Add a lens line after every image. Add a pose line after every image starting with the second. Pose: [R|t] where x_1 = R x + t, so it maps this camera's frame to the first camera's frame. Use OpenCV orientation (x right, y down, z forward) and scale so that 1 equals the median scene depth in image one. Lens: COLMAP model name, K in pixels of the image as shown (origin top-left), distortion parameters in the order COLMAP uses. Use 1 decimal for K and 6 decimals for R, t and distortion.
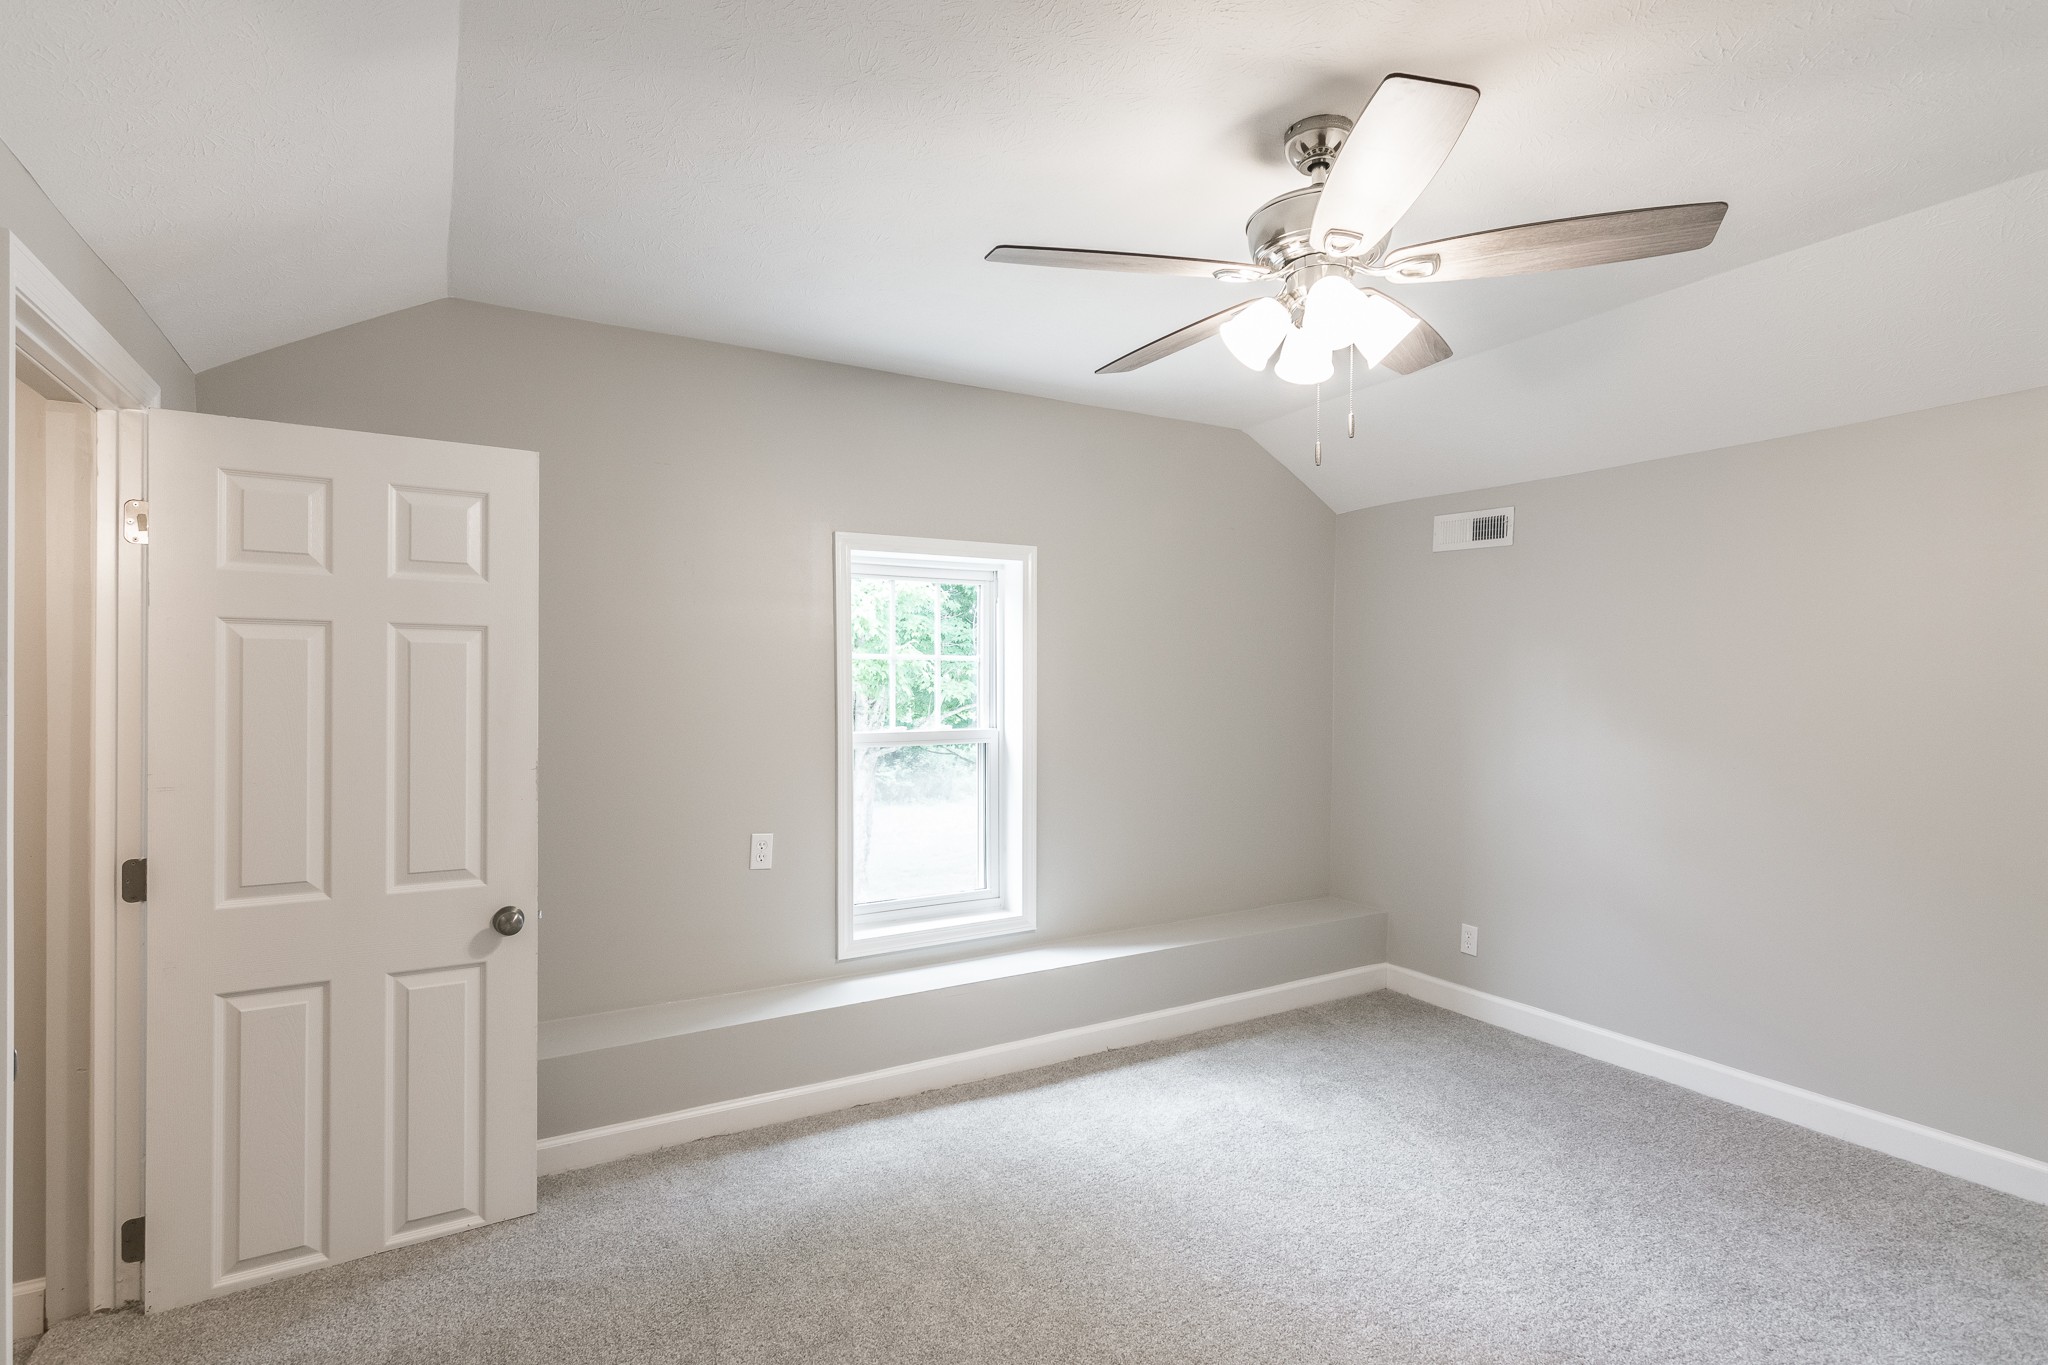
lens RADIAL K [[1006.0, 0, 1023.0], [0, 1006.0, 682.2], [0, 0, 1]] dist [-0.005197, -0.000900]
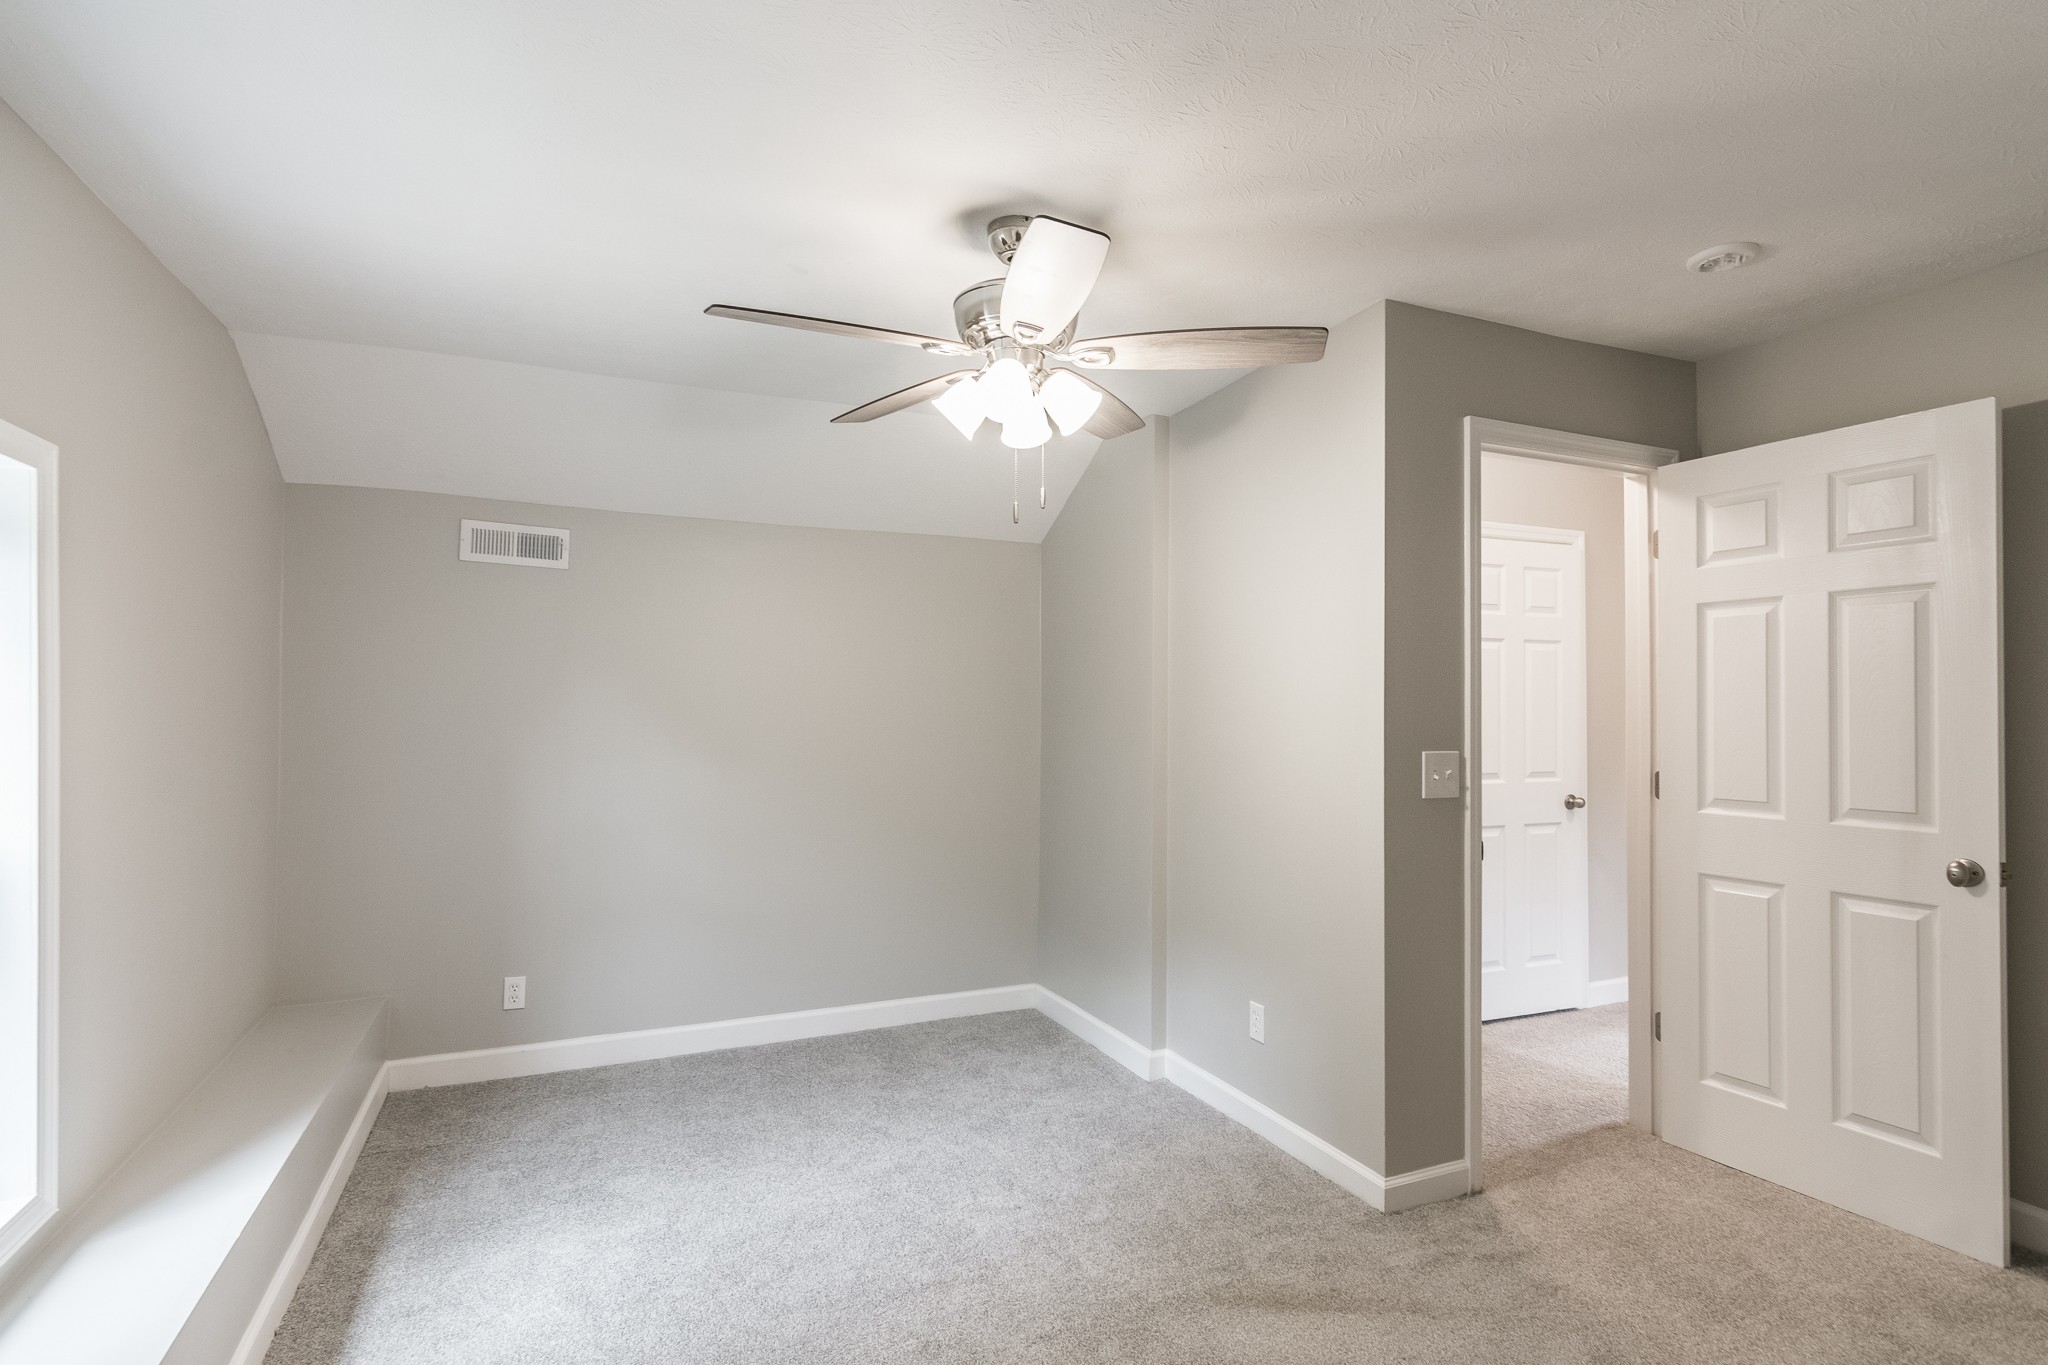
lens RADIAL K [[1006.0, 0, 1025.4], [0, 1006.0, 689.3], [0, 0, 1]] dist [-0.005197, -0.000900]
pose [[0.082933, 0.014974, 0.996443, -0.484127], [-0.001827, 0.999888, -0.014874, -0.007053], [-0.996553, -0.000587, 0.082951, 0.521451]]
